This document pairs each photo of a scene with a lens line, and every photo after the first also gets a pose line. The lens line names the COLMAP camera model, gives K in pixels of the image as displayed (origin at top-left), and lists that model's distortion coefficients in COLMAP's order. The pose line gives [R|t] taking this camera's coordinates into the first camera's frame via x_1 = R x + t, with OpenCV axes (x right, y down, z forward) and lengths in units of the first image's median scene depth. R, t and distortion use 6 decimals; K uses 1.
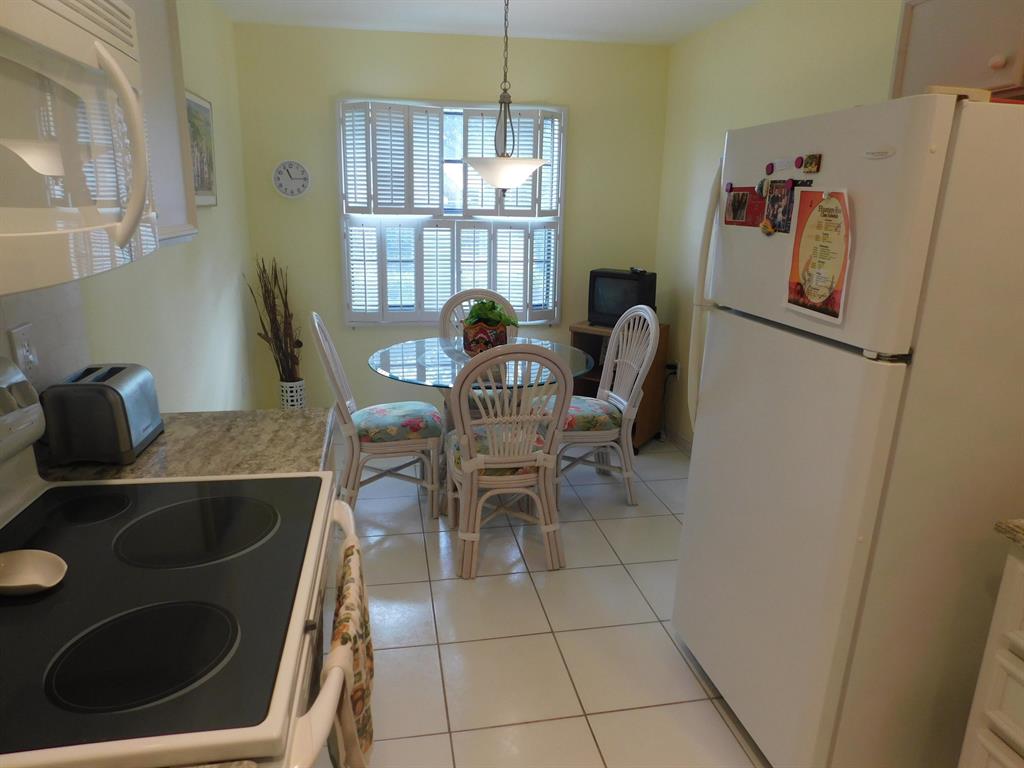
lens RADIAL K [[675.0, 0, 511.0], [0, 675.0, 377.5], [0, 0, 1]] dist [-0.062568, 0.049590]
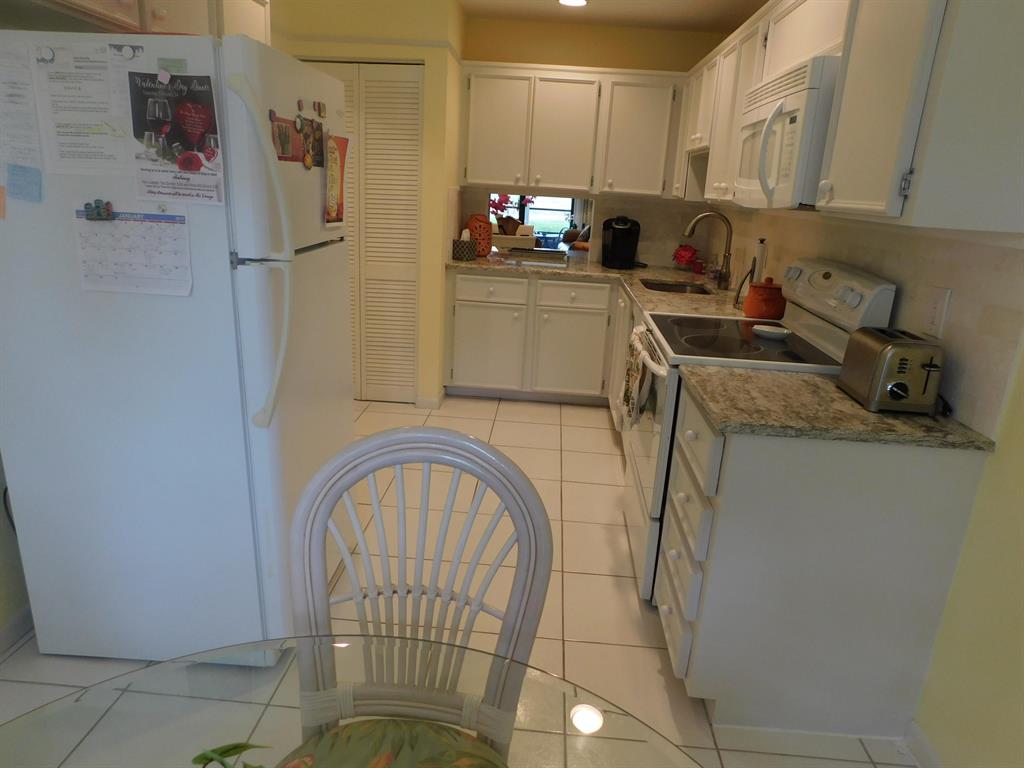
lens RADIAL K [[675.0, 0, 511.0], [0, 675.0, 377.5], [0, 0, 1]] dist [-0.062568, 0.049590]
pose [[-0.967361, -0.138198, 0.212399, -0.209637], [-0.008154, 0.854737, 0.518998, -0.487269], [-0.253270, 0.500326, -0.827966, 1.971201]]
